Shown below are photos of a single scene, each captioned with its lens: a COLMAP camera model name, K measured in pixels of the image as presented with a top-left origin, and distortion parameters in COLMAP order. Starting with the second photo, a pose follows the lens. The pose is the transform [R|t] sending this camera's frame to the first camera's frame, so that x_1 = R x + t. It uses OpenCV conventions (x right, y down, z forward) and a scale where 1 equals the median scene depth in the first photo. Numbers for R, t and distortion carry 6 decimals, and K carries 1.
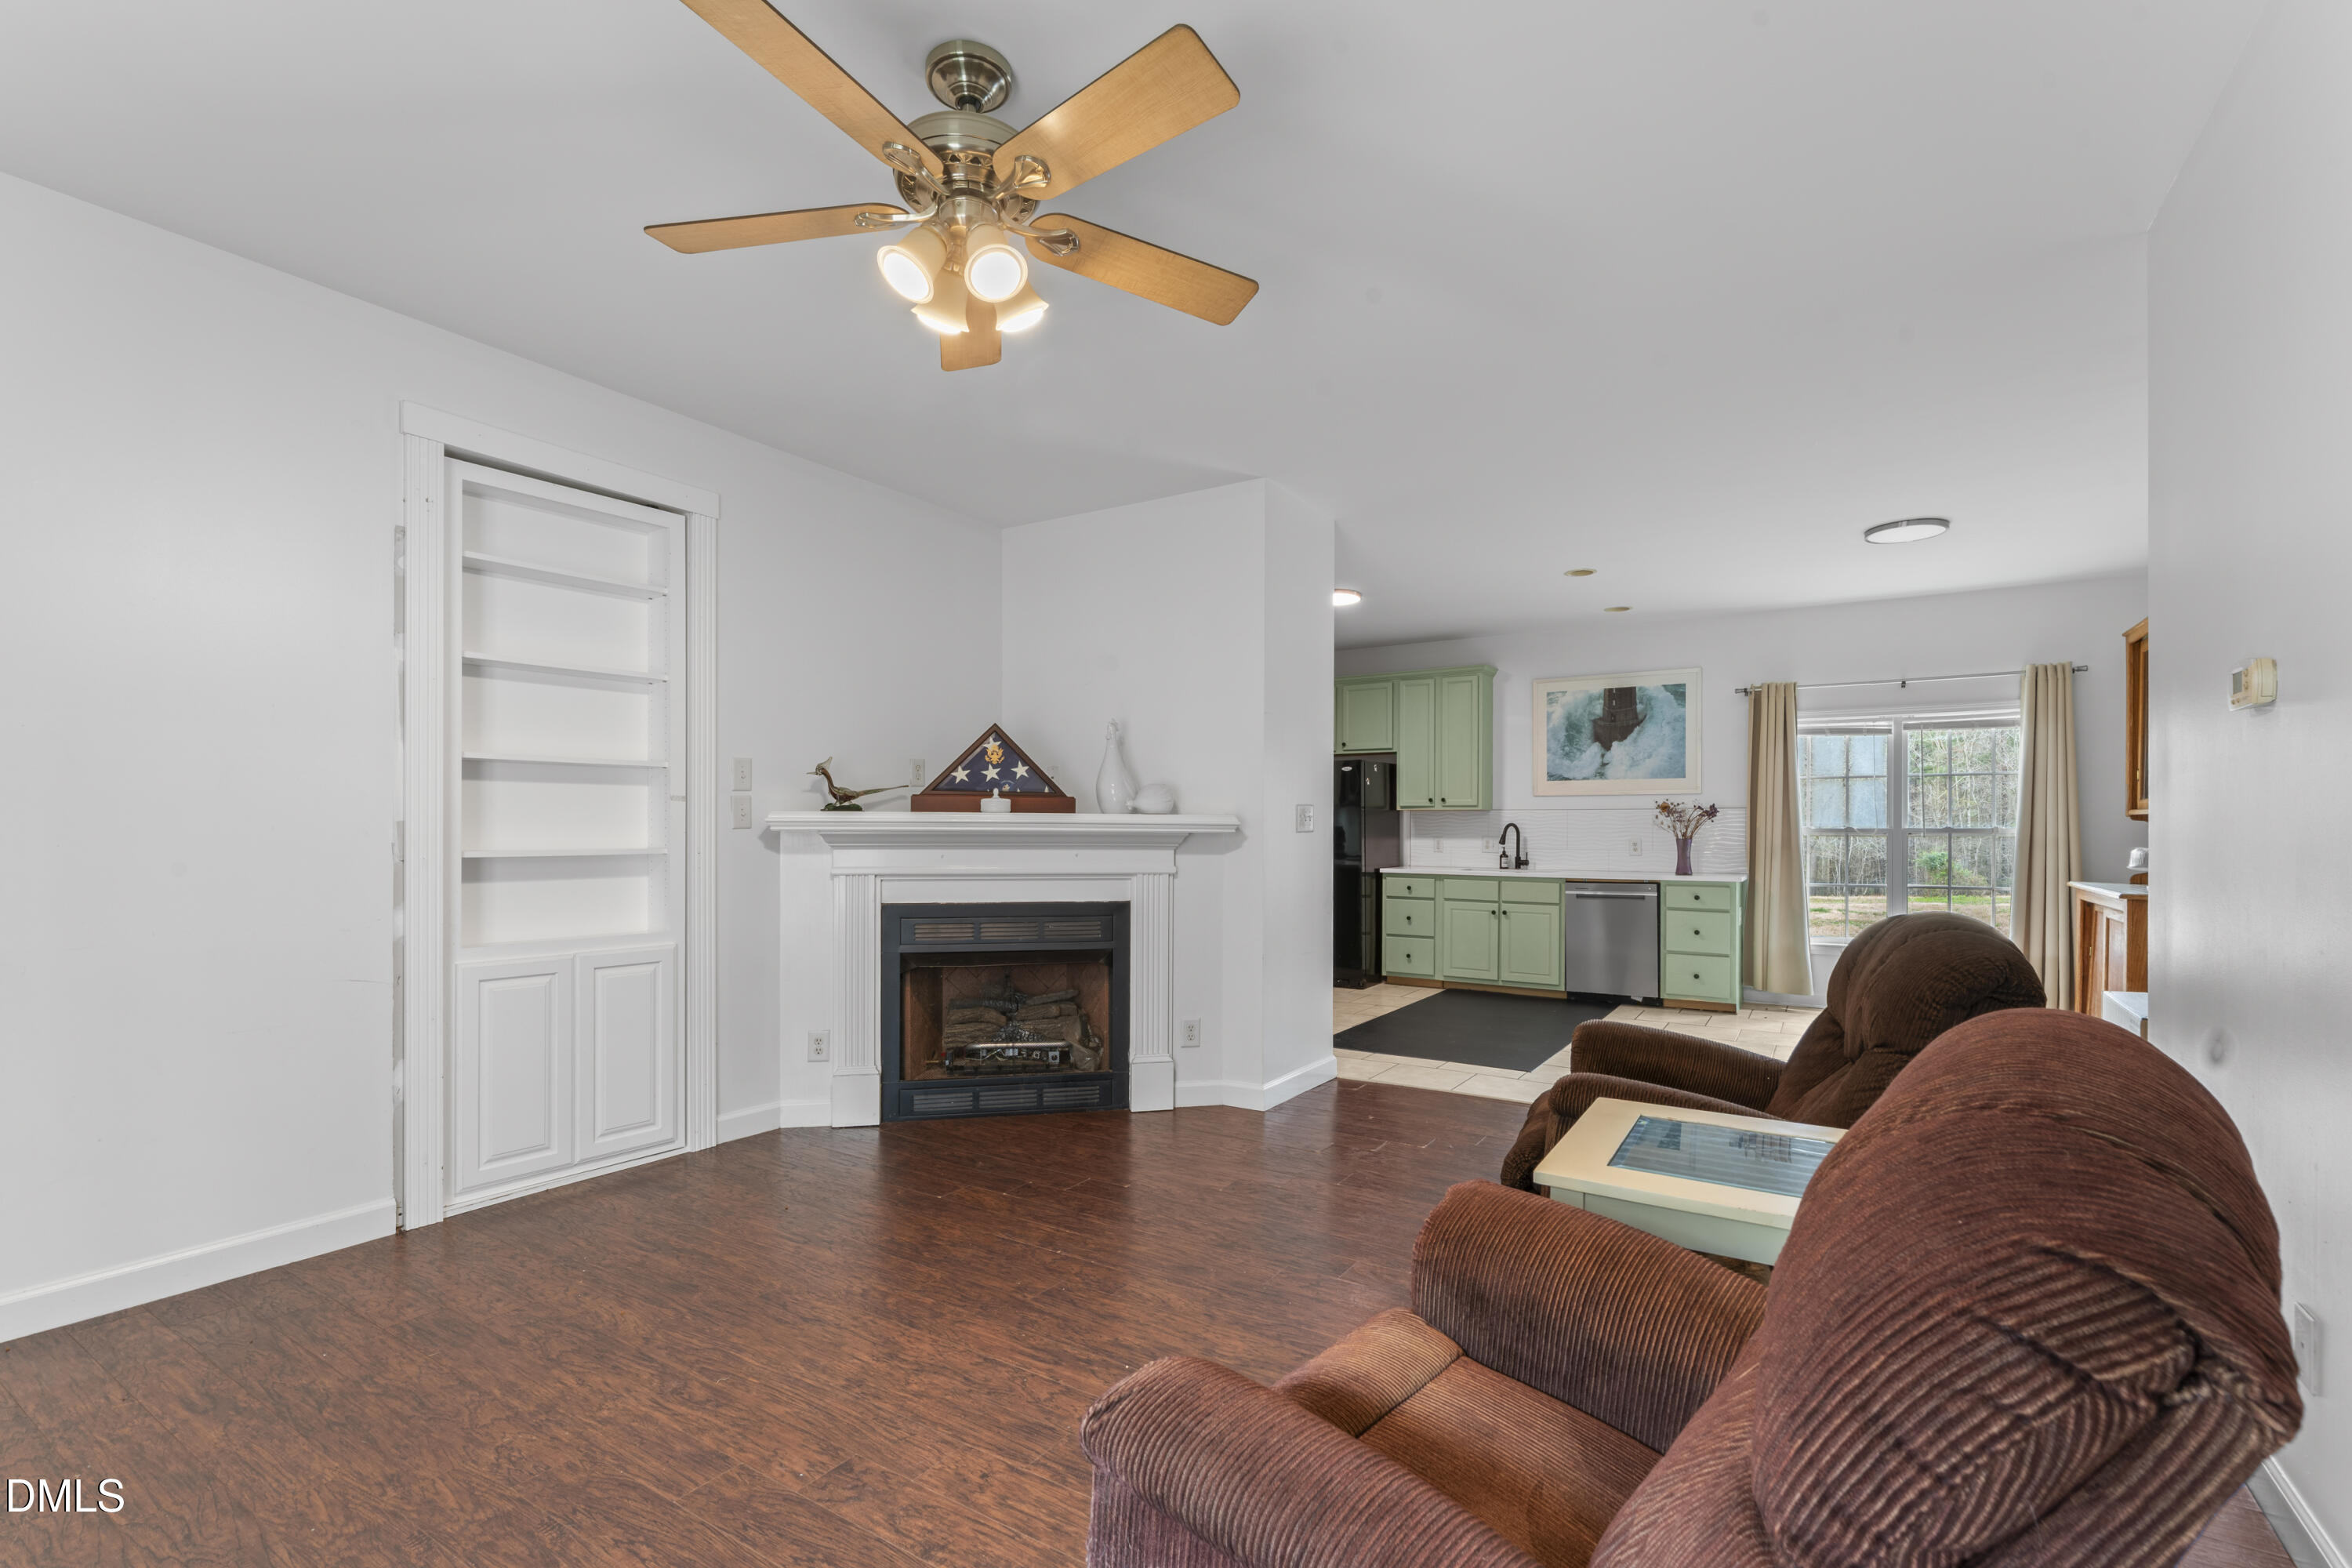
lens RADIAL K [[1028.1, 0, 1162.9], [0, 1028.1, 840.0], [0, 0, 1]] dist [-0.001357, 0.000424]
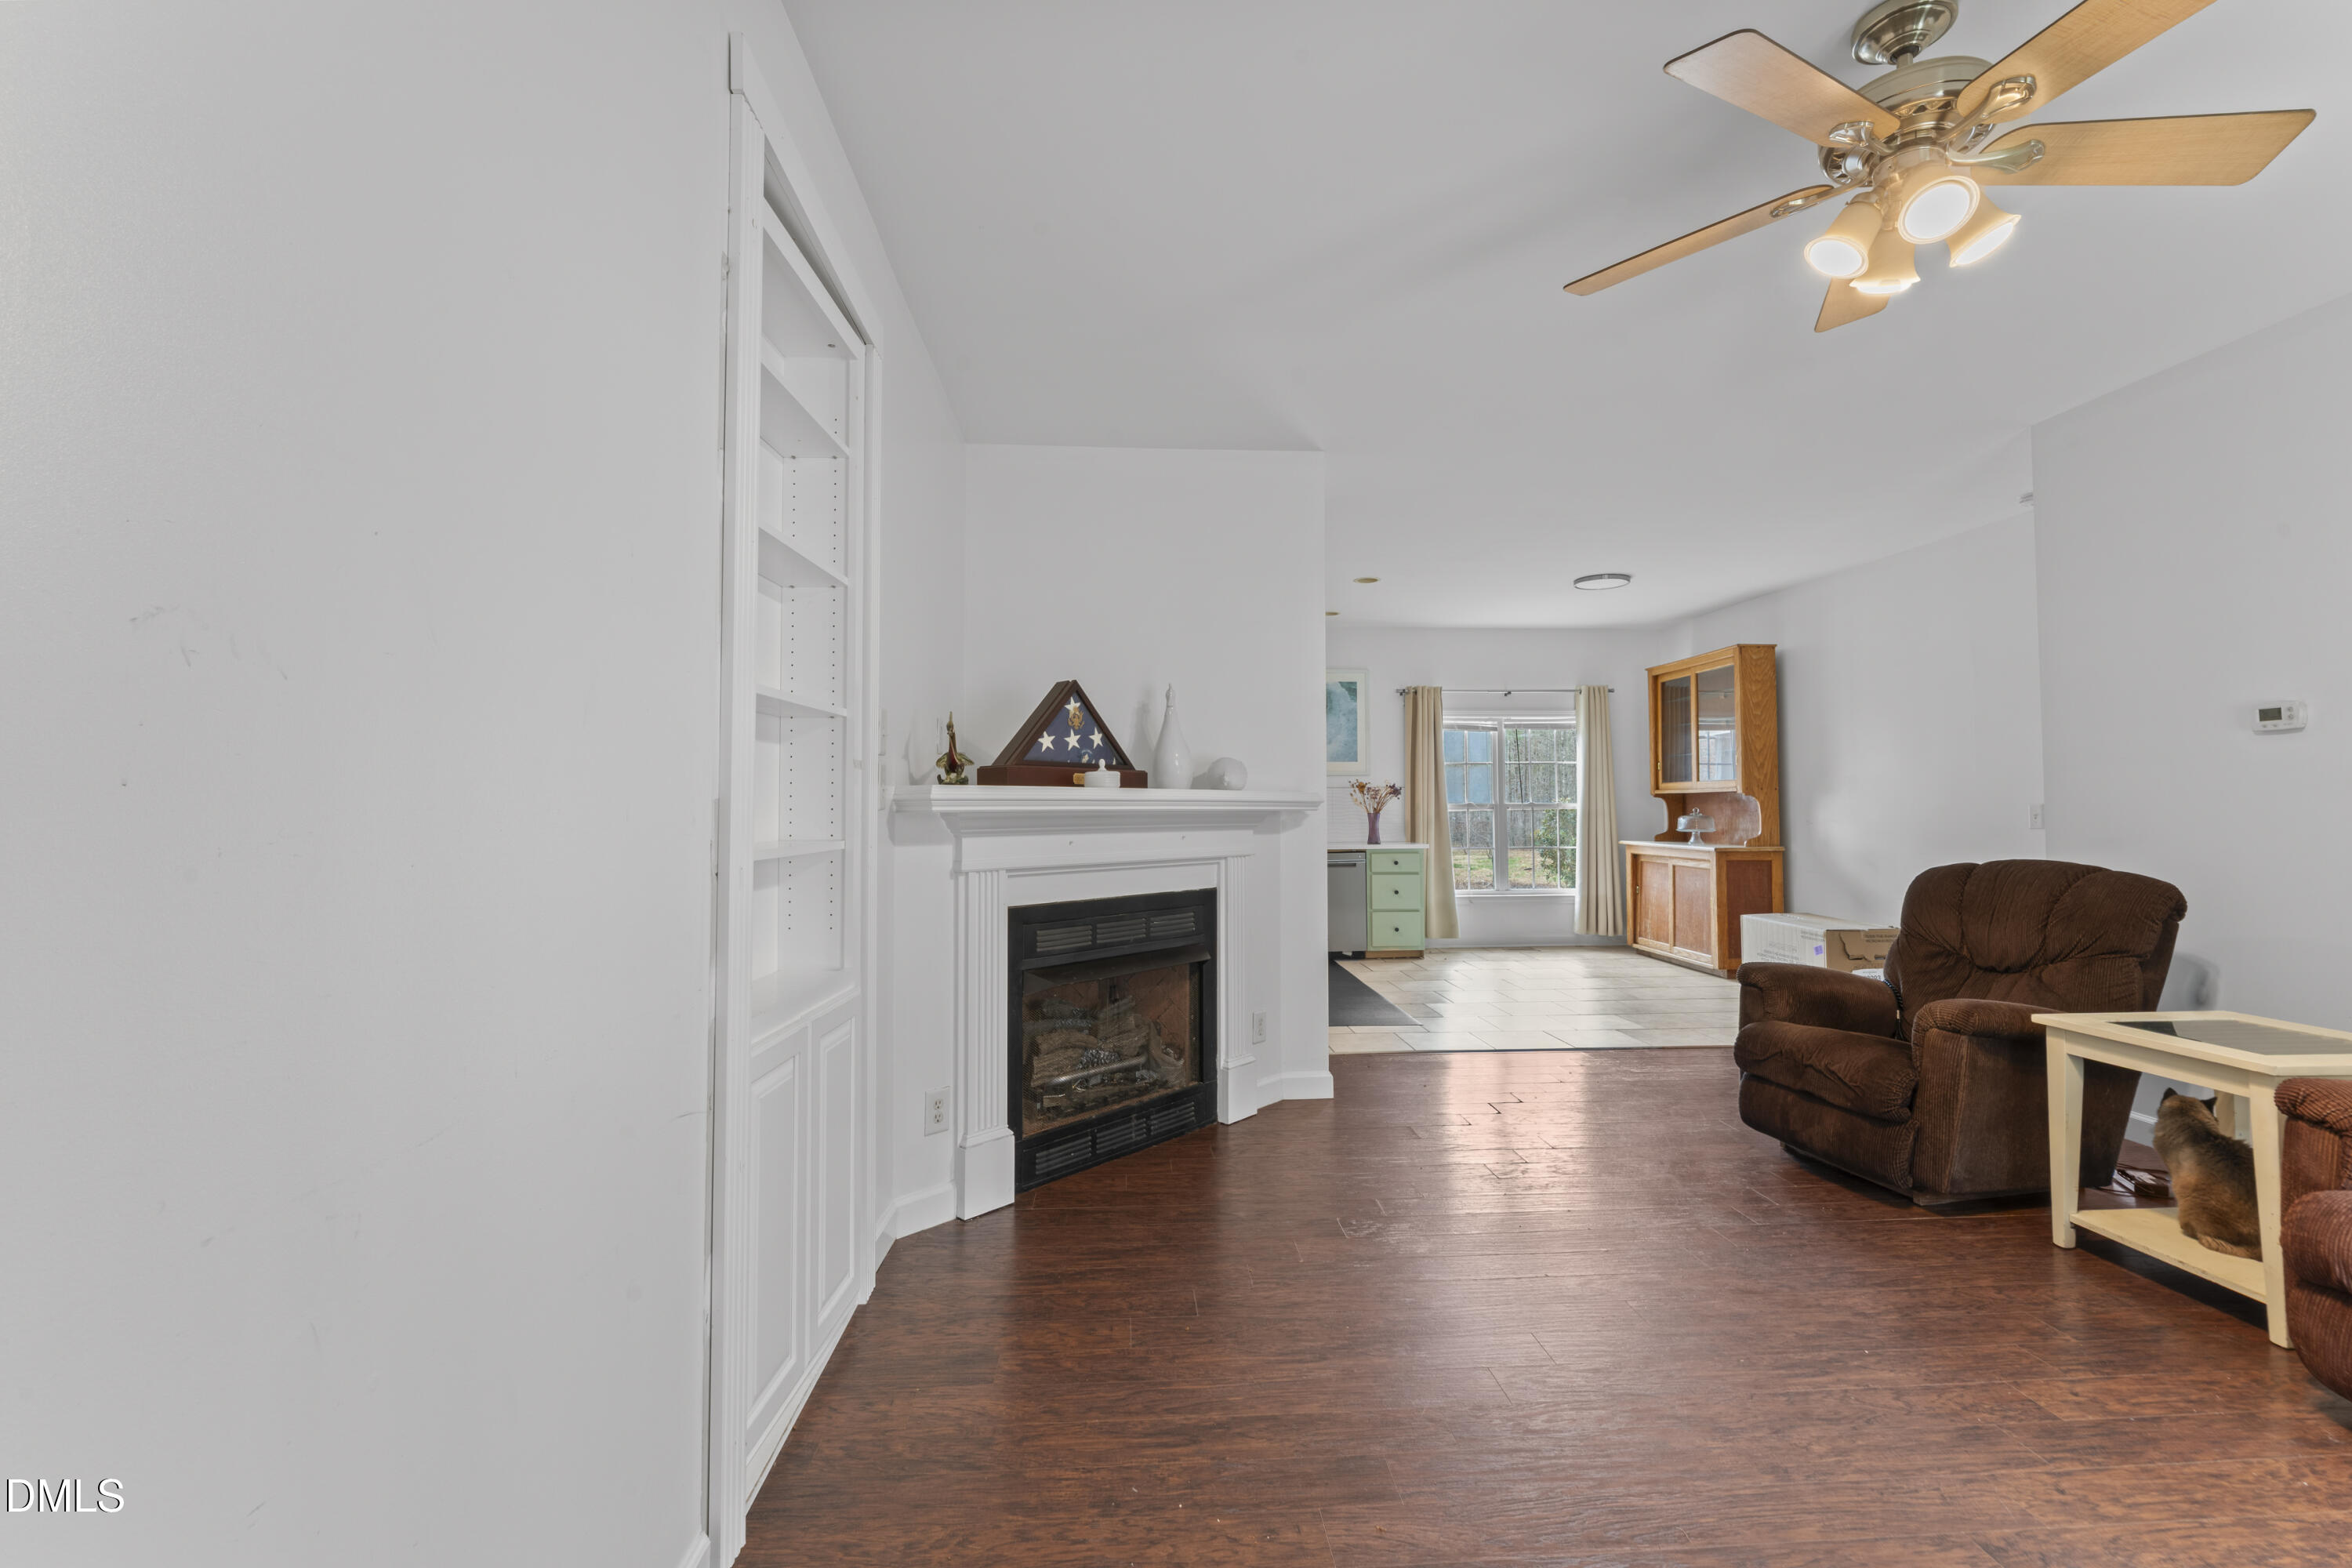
lens RADIAL K [[1028.1, 0, 1178.7], [0, 1028.1, 770.9], [0, 0, 1]] dist [-0.001357, 0.000424]
pose [[0.806603, 0.014819, 0.590908, -0.627335], [0.012065, 0.999065, -0.041524, -0.005764], [-0.590971, 0.040622, 0.805670, 0.311380]]
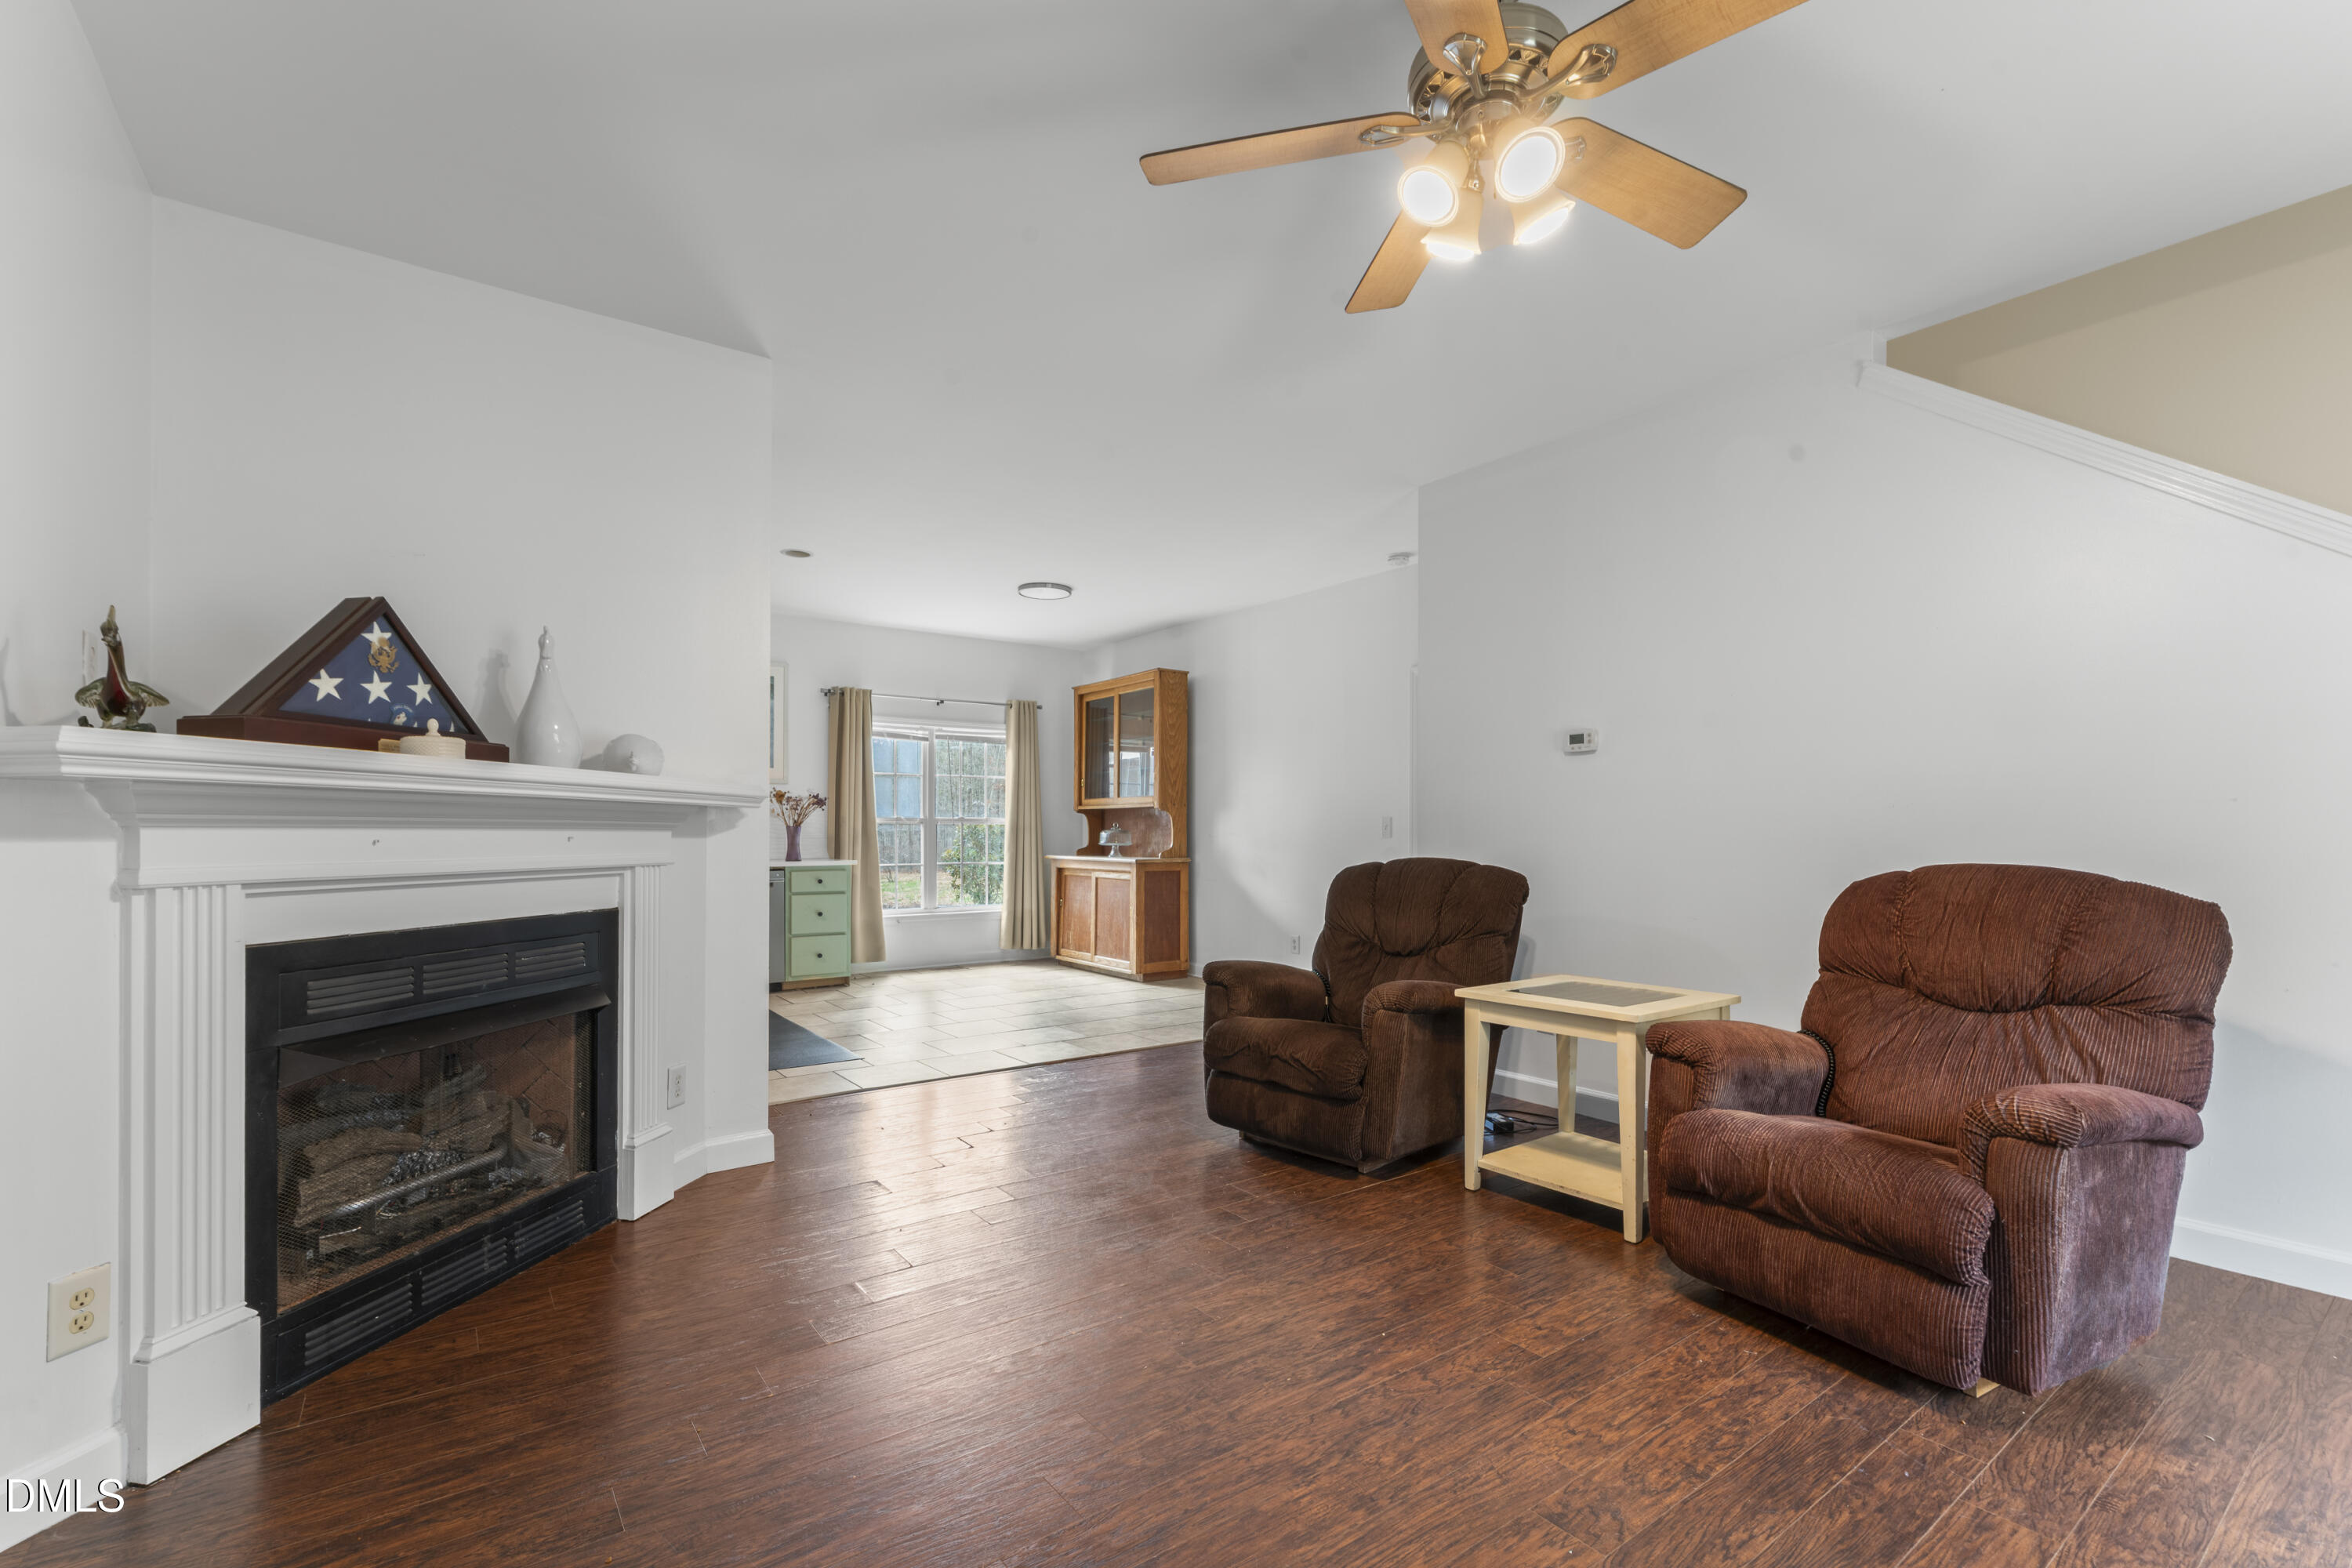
lens RADIAL K [[1028.1, 0, 1179.8], [0, 1028.1, 832.1], [0, 0, 1]] dist [-0.001357, 0.000424]
pose [[0.355632, -0.002251, 0.934624, -0.558969], [0.008090, 0.999967, -0.000670, 0.014773], [-0.934591, 0.007799, 0.355638, 0.448516]]
